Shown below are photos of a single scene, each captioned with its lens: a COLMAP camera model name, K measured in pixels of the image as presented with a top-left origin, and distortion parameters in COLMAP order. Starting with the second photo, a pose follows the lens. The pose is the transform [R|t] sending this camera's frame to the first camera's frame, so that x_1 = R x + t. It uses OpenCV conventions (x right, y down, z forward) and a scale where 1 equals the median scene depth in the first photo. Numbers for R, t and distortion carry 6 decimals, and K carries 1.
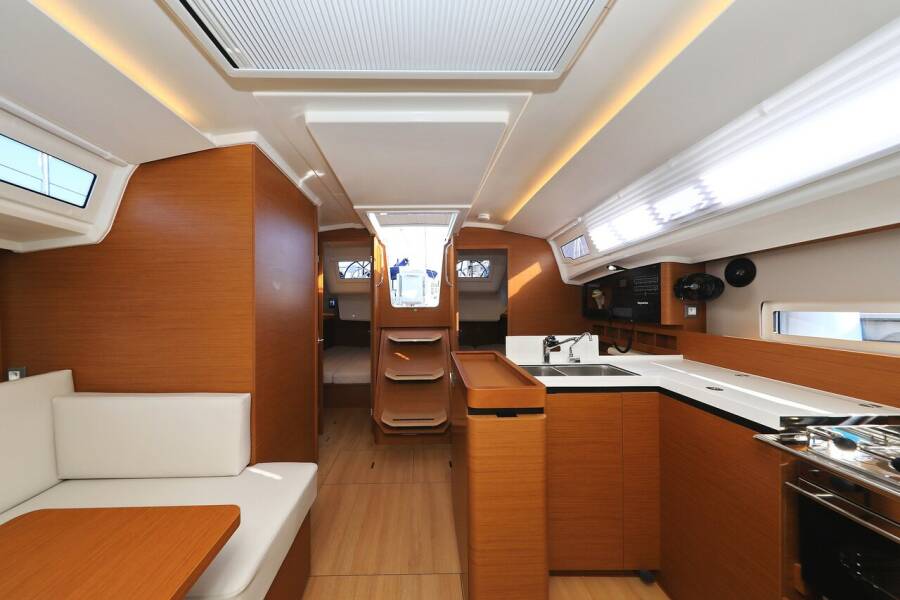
lens RADIAL K [[298.7, 0, 427.2], [0, 298.7, 297.3], [0, 0, 1]] dist [0.000735, 0.000027]
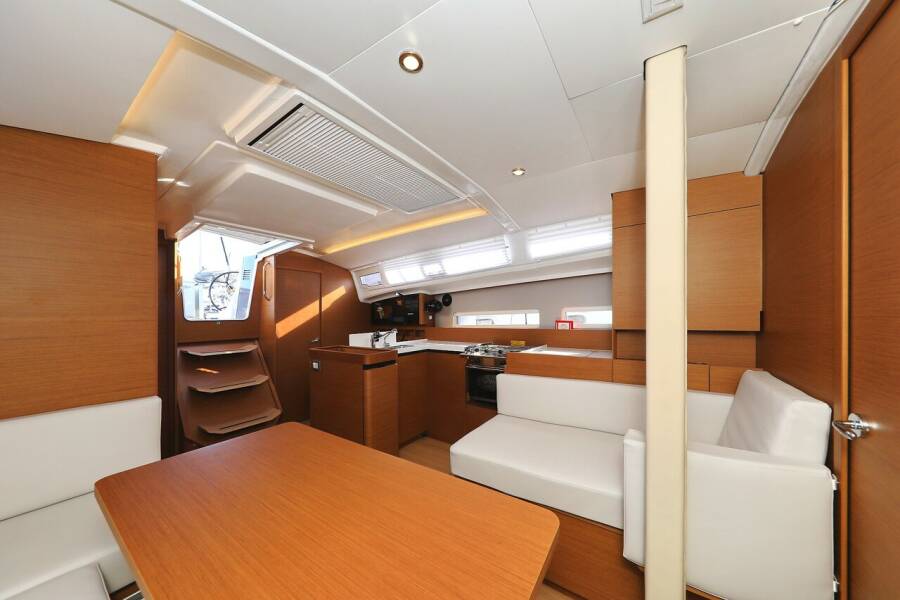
lens RADIAL K [[289.9, 0, 470.6], [0, 289.9, 314.4], [0, 0, 1]] dist [-0.000182, -0.000022]
pose [[0.554189, 0.003978, 0.832381, -0.640248], [0.001971, 0.999980, -0.006091, 0.037329], [-0.832389, 0.005016, 0.554170, -0.358634]]
